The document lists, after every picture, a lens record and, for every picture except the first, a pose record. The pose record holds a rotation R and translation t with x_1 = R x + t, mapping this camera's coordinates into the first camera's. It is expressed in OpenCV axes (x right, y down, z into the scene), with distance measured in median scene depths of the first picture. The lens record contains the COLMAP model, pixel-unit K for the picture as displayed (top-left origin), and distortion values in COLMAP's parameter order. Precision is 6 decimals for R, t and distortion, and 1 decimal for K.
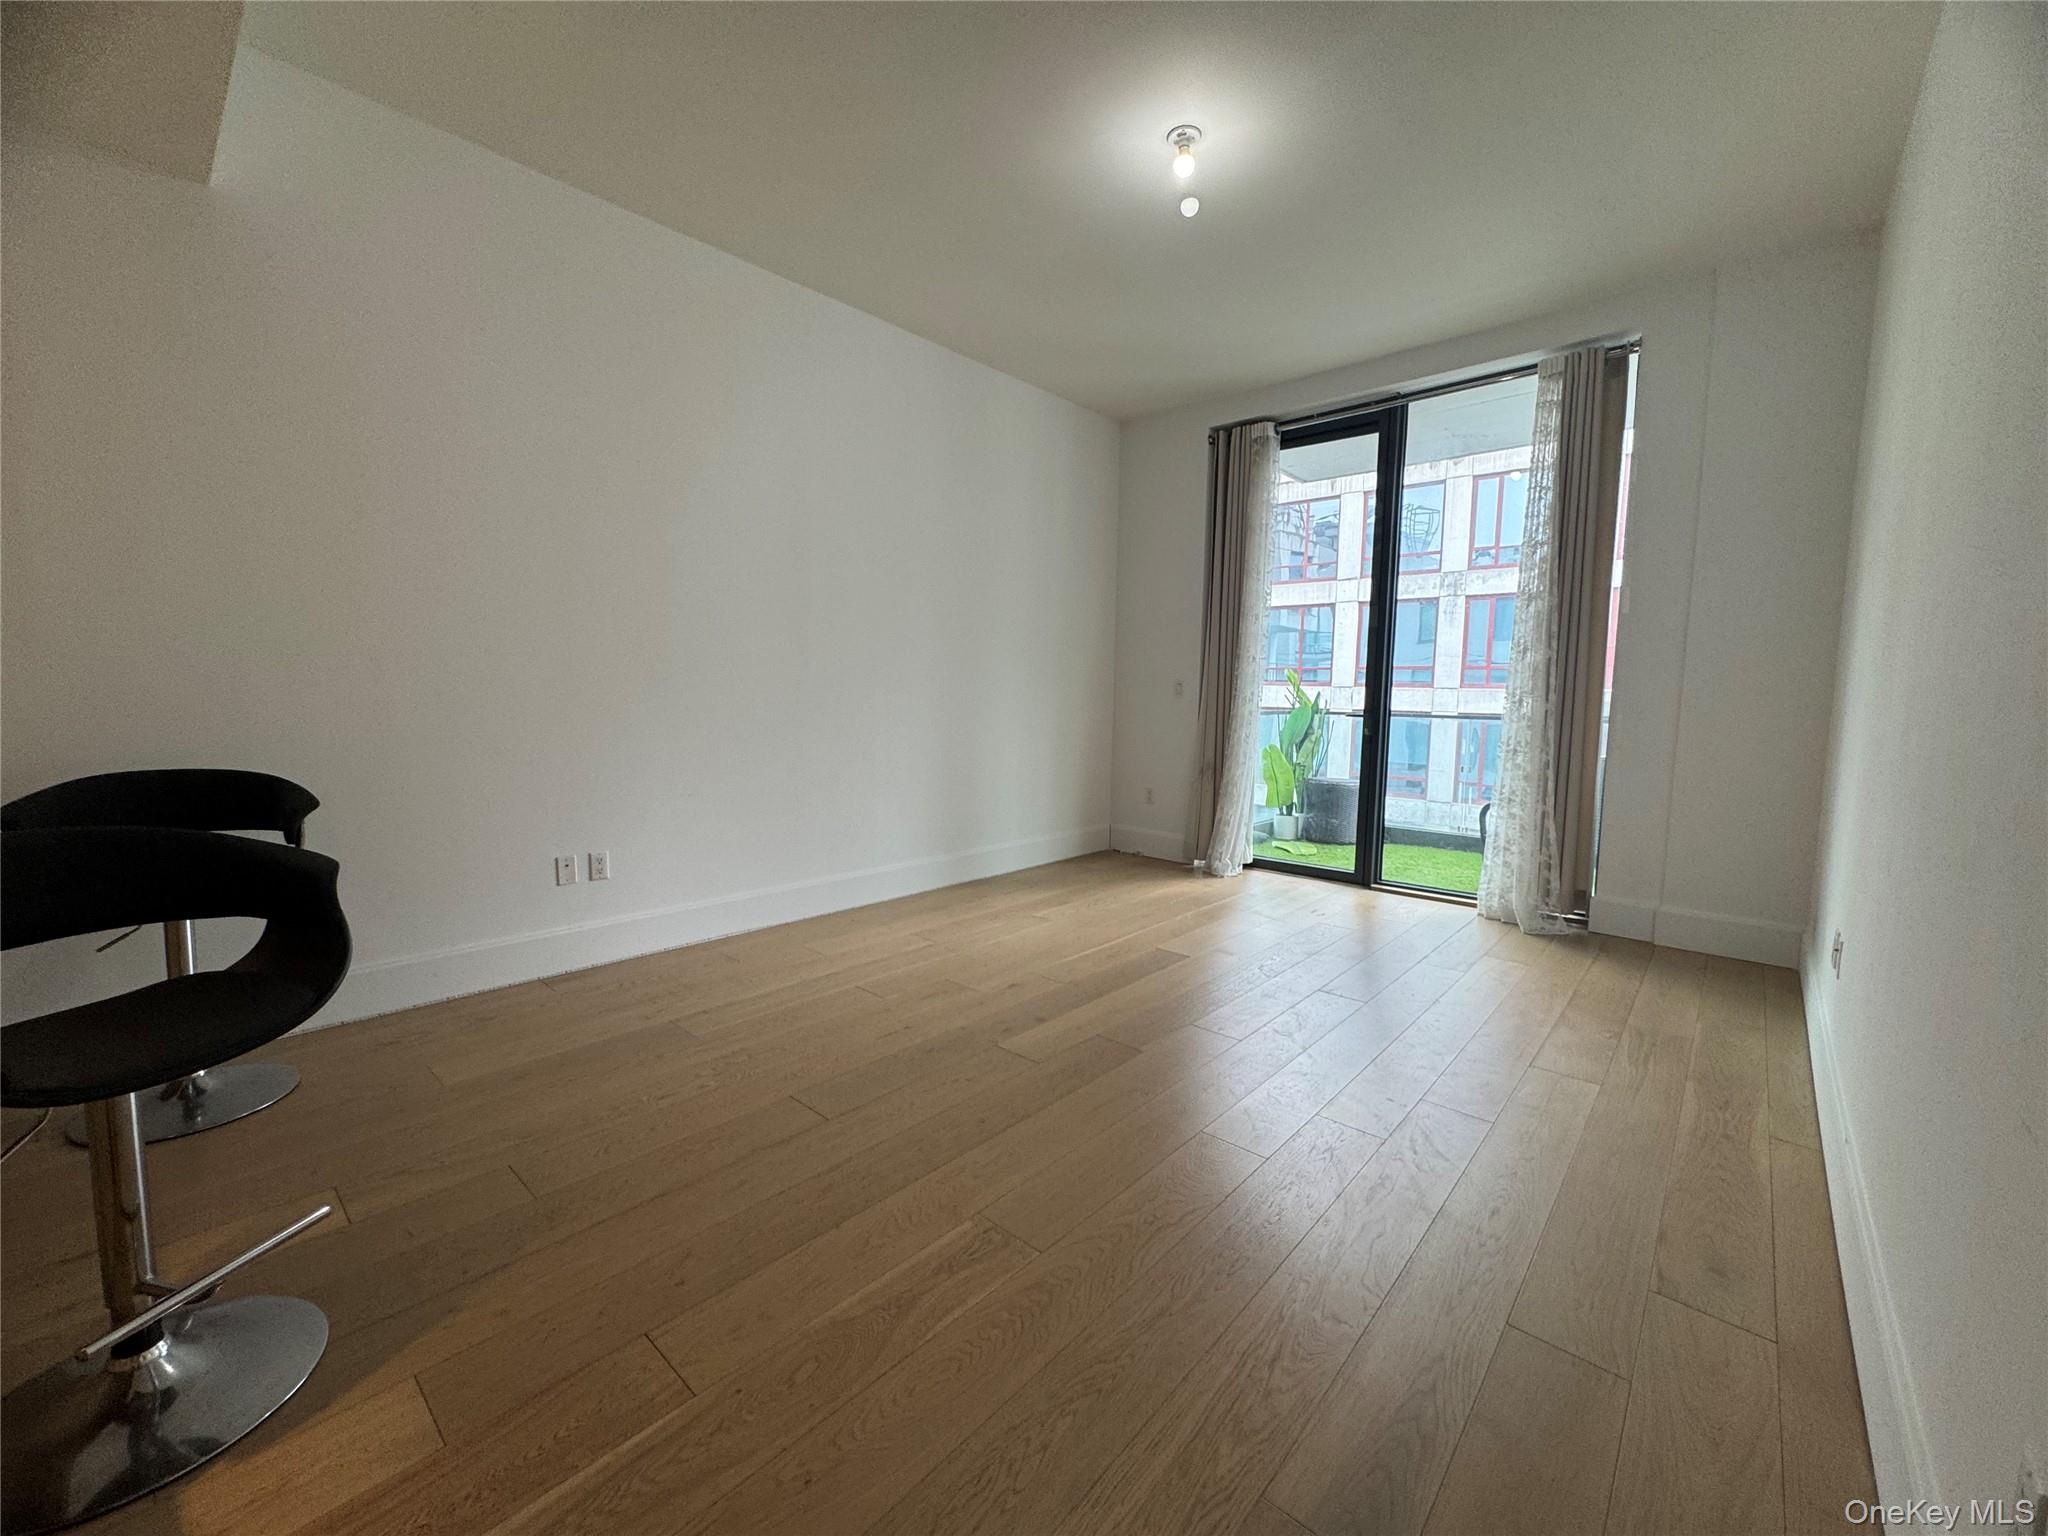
lens RADIAL K [[820.1, 0, 1024.4], [0, 820.1, 765.9], [0, 0, 1]] dist [-0.001195, 0.000134]
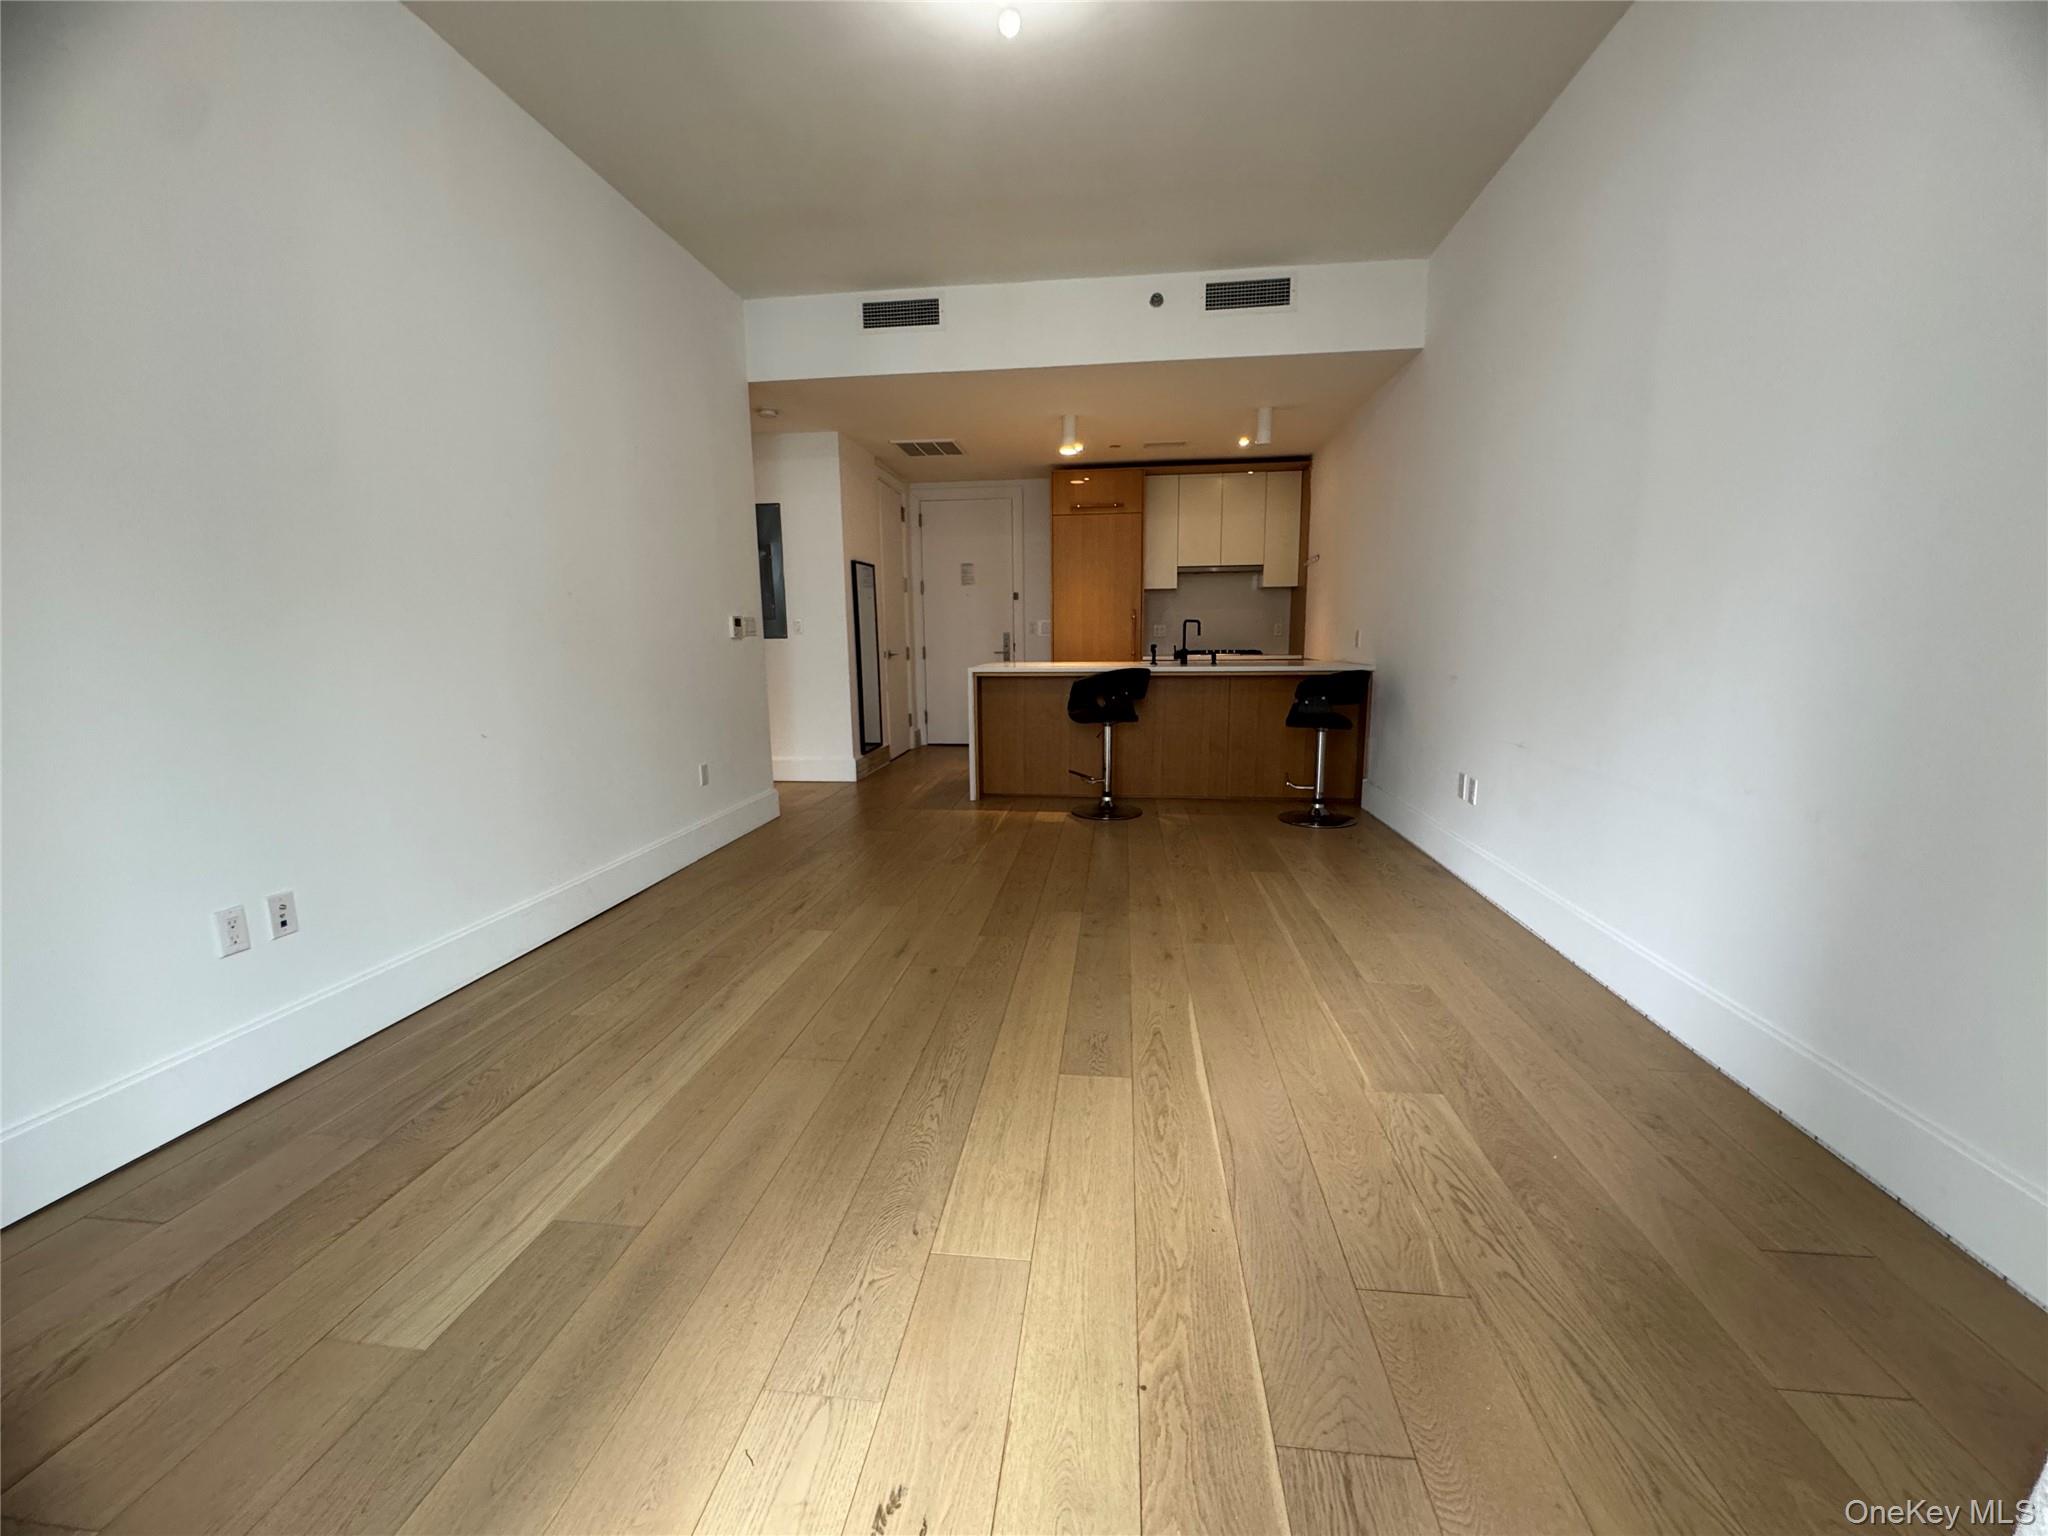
lens RADIAL K [[820.1, 0, 1023.8], [0, 820.1, 768.9], [0, 0, 1]] dist [-0.001195, 0.000134]
pose [[-0.820569, 0.087691, -0.564781, 0.674391], [-0.055183, 0.971388, 0.230997, -0.144154], [0.568878, 0.220715, -0.792252, 1.760595]]
